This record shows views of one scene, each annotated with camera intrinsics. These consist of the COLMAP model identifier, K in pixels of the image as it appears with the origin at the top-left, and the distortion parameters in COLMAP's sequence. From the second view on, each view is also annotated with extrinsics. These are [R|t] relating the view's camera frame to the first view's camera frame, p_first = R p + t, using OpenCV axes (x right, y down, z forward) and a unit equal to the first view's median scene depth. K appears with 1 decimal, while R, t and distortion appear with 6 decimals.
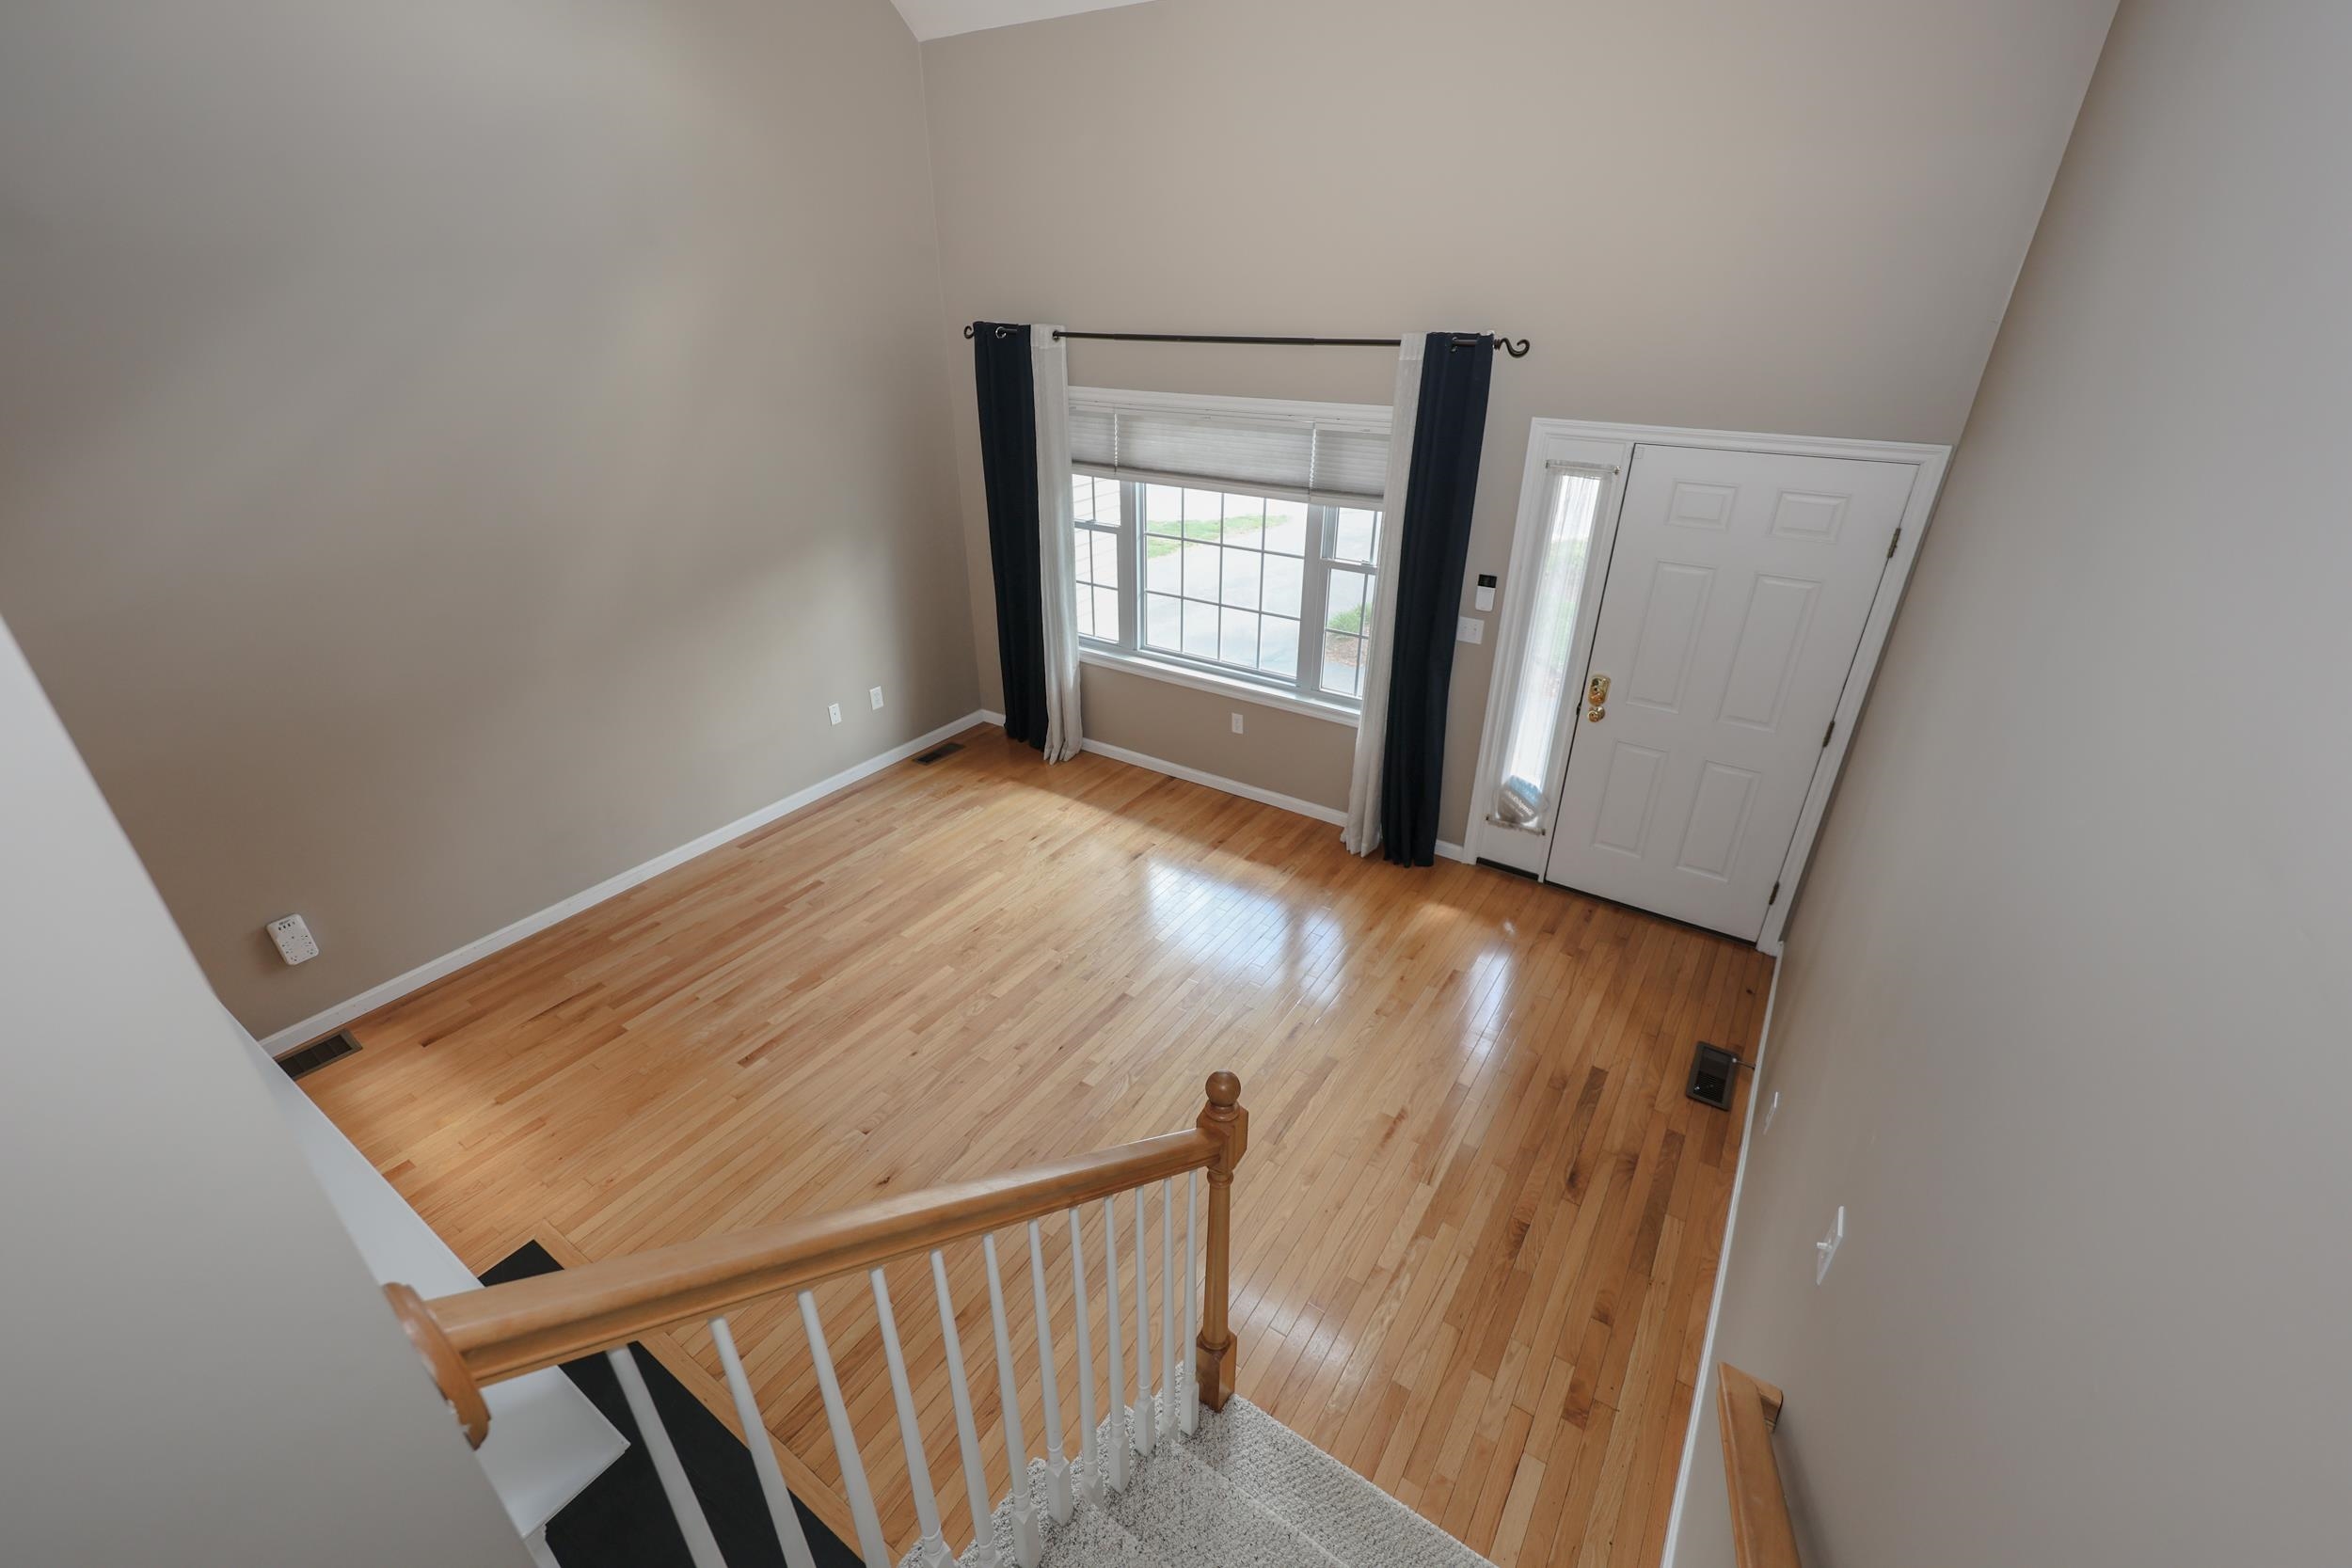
lens RADIAL K [[957.0, 0, 1174.8], [0, 957.0, 795.7], [0, 0, 1]] dist [0.001328, 0.000279]
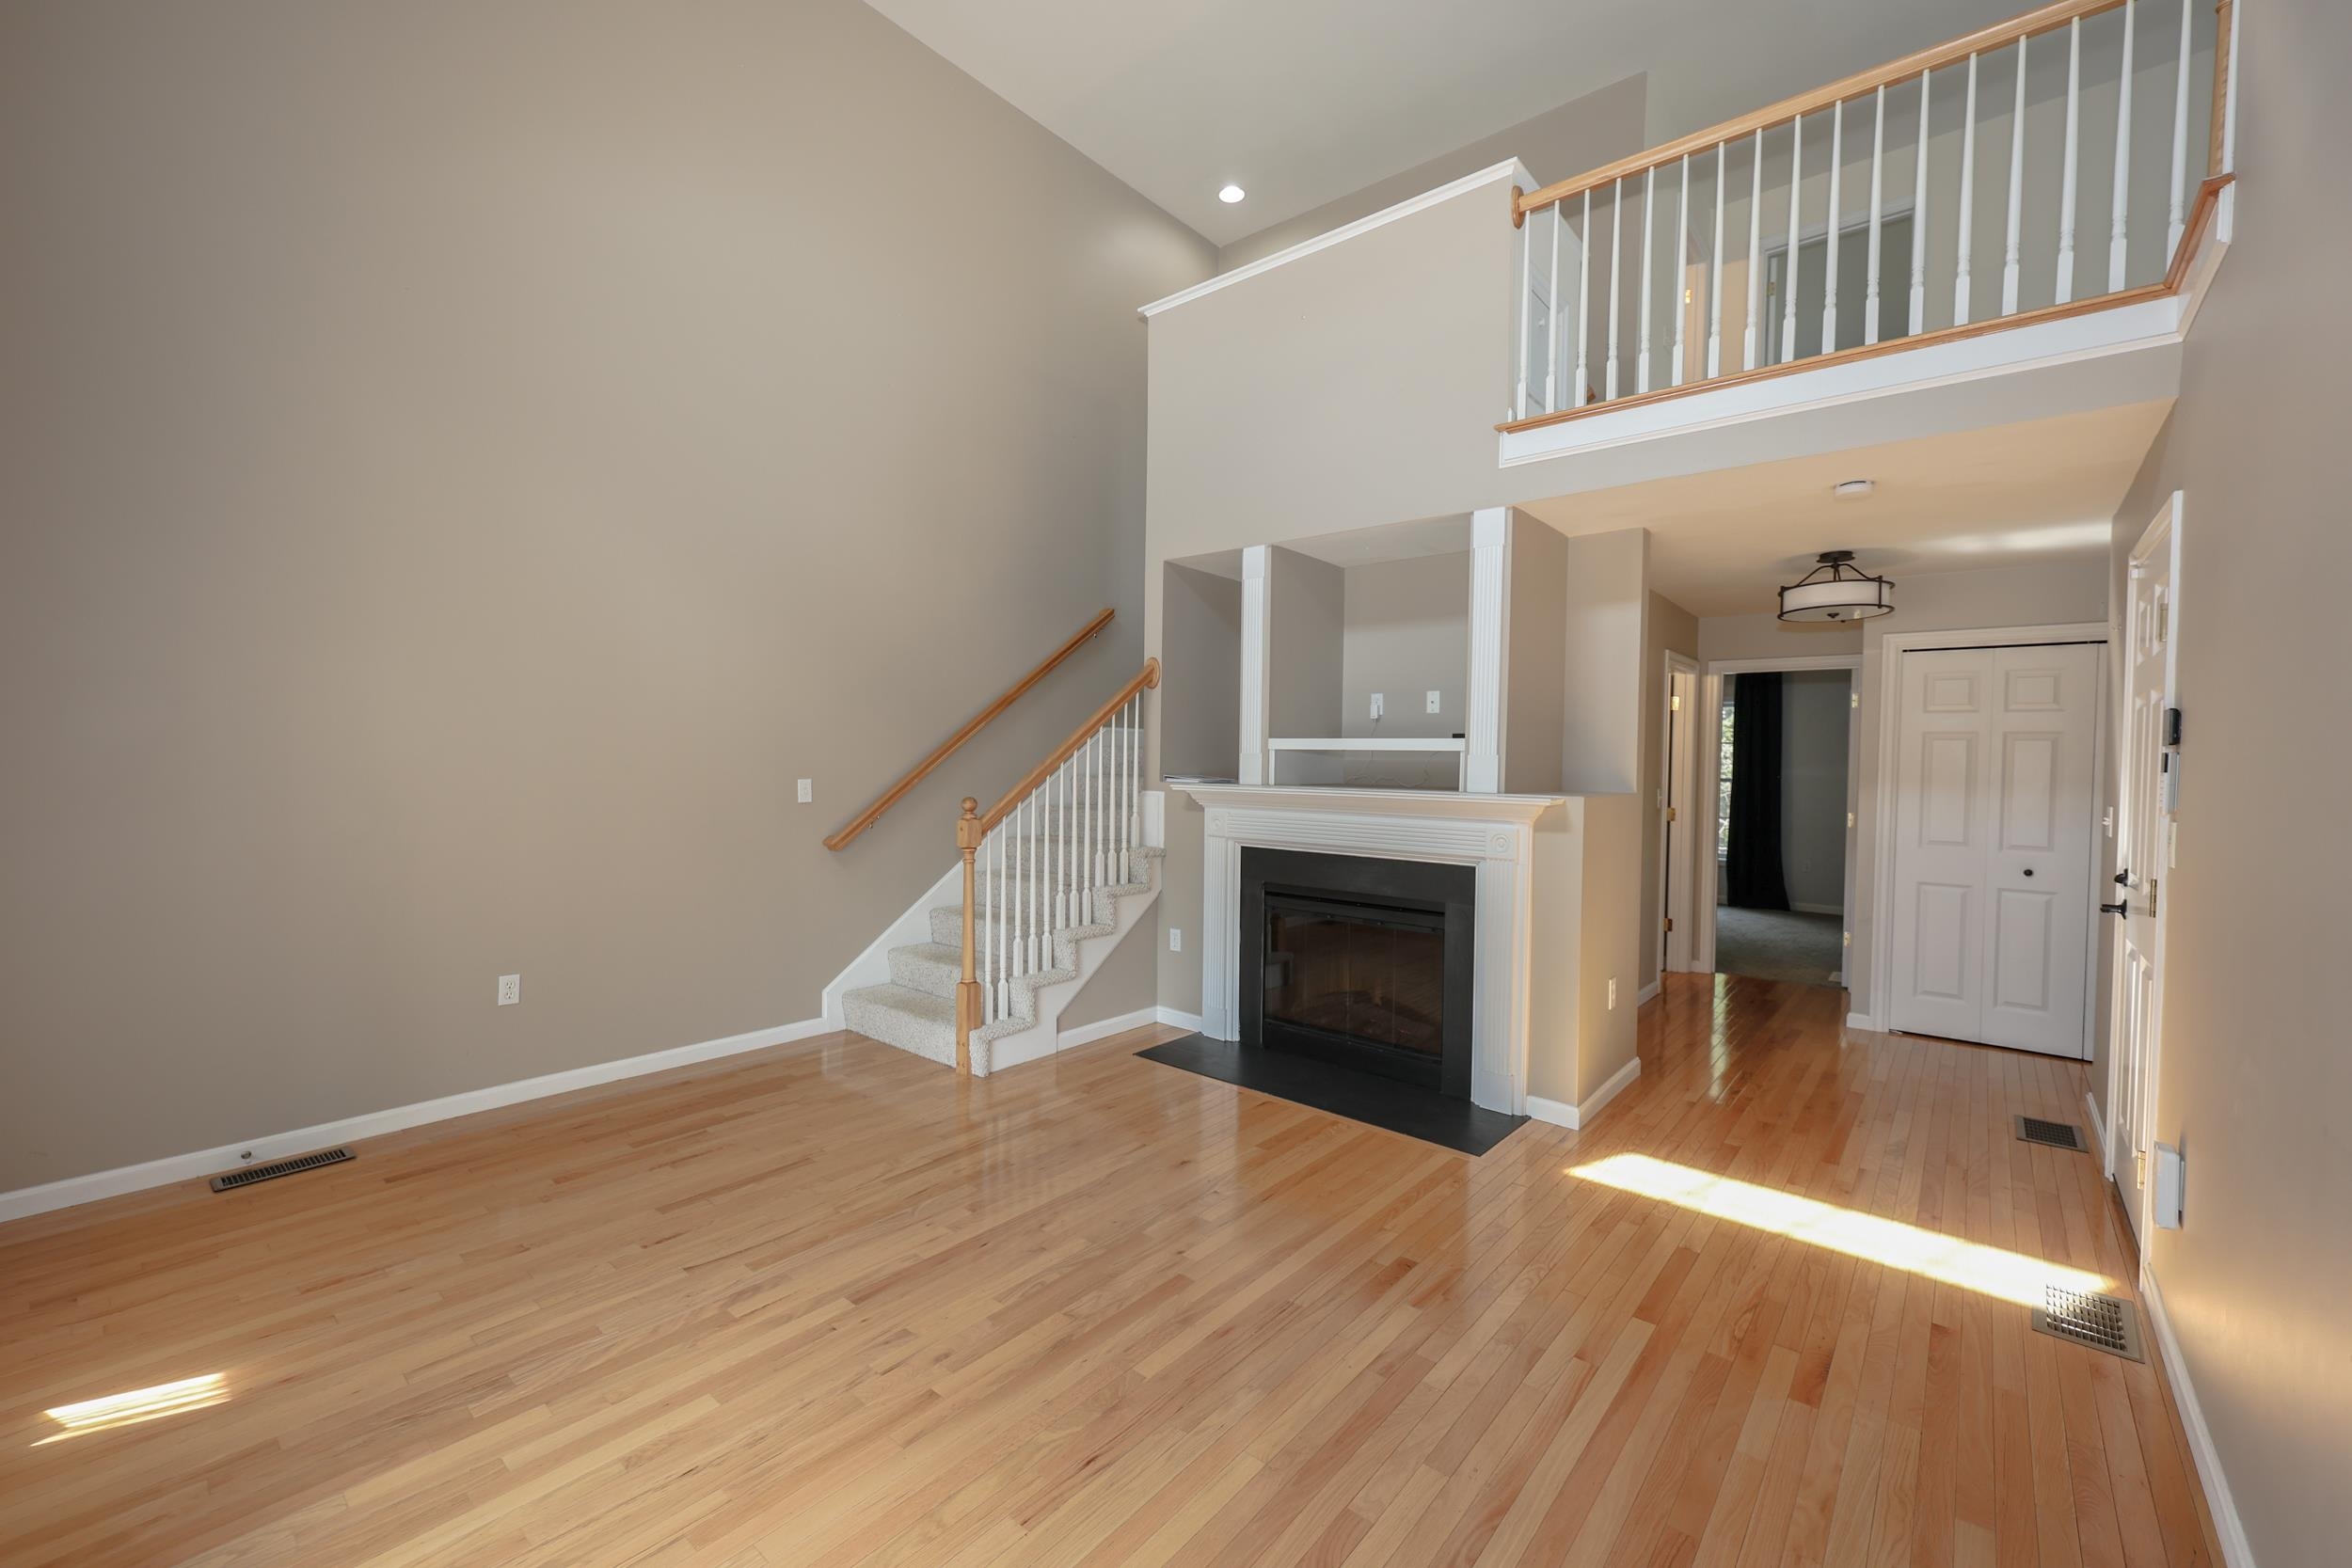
lens RADIAL K [[955.7, 0, 1156.7], [0, 955.7, 785.2], [0, 0, 1]] dist [0.002698, 0.000545]
pose [[-0.990469, -0.015786, 0.136829, -0.313939], [0.053254, 0.872263, 0.486128, -0.359997], [-0.127025, 0.488782, -0.863109, 1.311519]]
